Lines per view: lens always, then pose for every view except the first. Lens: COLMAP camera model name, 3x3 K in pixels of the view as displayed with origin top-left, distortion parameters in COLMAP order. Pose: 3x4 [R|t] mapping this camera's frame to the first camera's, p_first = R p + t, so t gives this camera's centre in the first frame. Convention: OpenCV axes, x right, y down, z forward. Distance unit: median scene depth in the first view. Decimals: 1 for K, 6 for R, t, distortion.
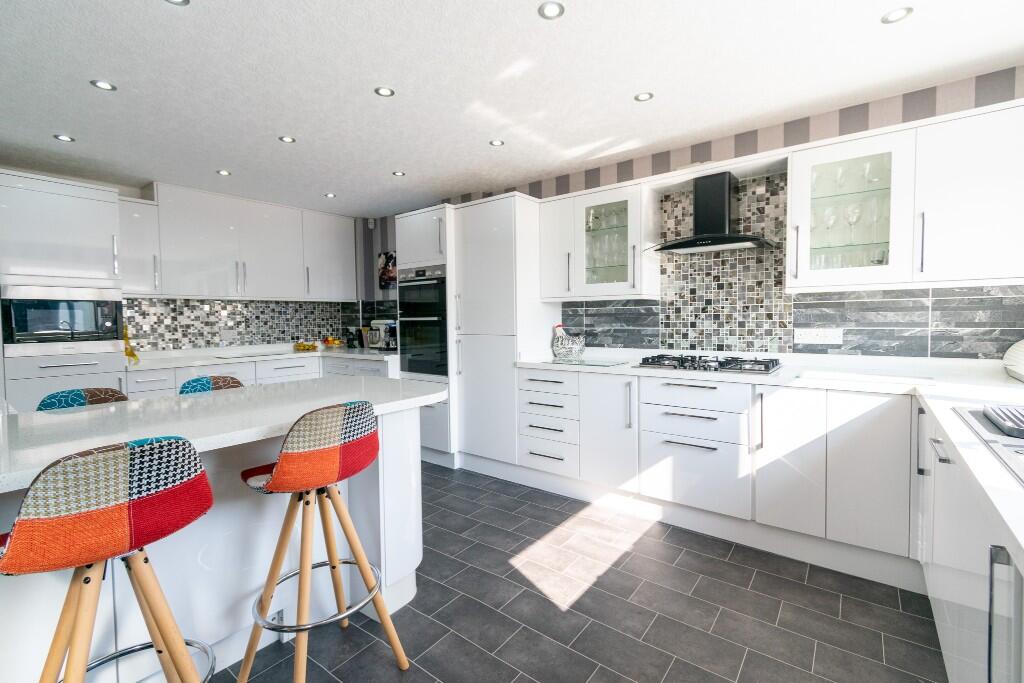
lens RADIAL K [[451.6, 0, 514.7], [0, 451.6, 335.2], [0, 0, 1]] dist [0.000571, -0.000933]
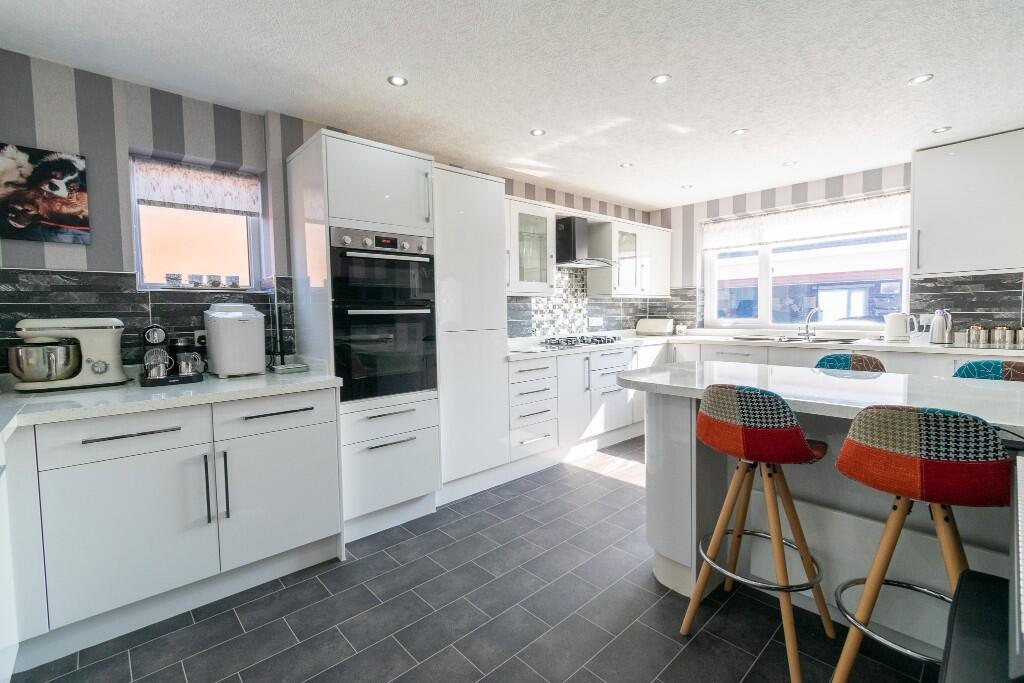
lens RADIAL K [[451.6, 0, 514.7], [0, 451.6, 335.2], [0, 0, 1]] dist [0.000571, -0.000933]
pose [[0.174723, -0.040742, 0.983774, -1.087388], [0.053270, 0.998071, 0.031873, -0.018132], [-0.983175, 0.046837, 0.176557, 0.936782]]
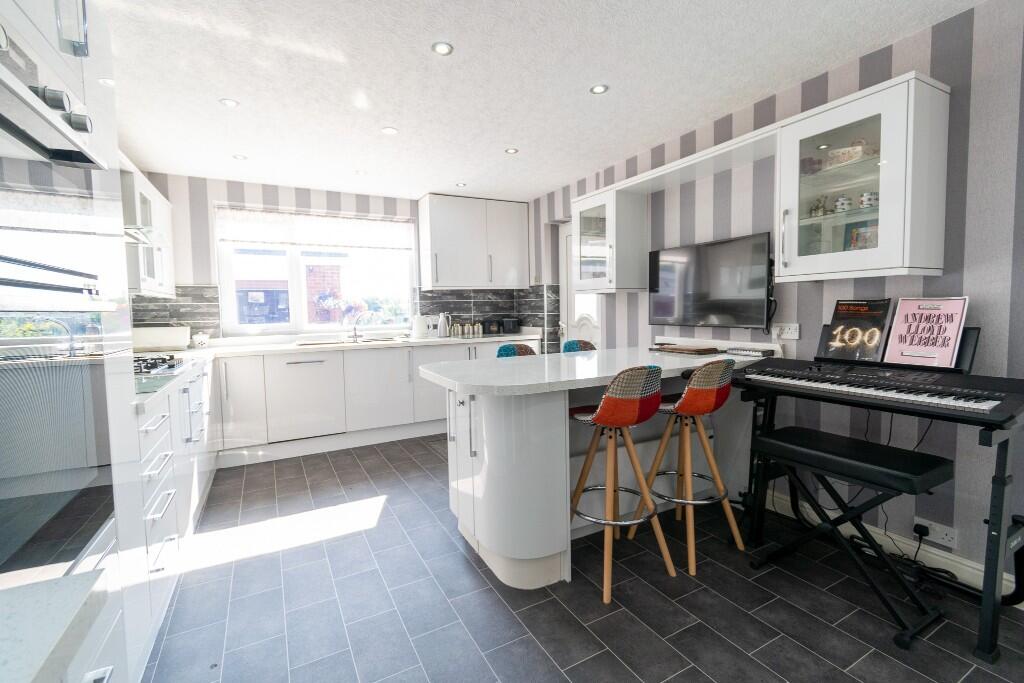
lens RADIAL K [[451.6, 0, 514.7], [0, 451.6, 335.2], [0, 0, 1]] dist [0.000571, -0.000933]
pose [[-0.912397, 0.004850, 0.409278, -0.626857], [0.045370, 0.994966, 0.089351, -0.042010], [-0.406784, 0.100093, -0.908024, 1.449918]]
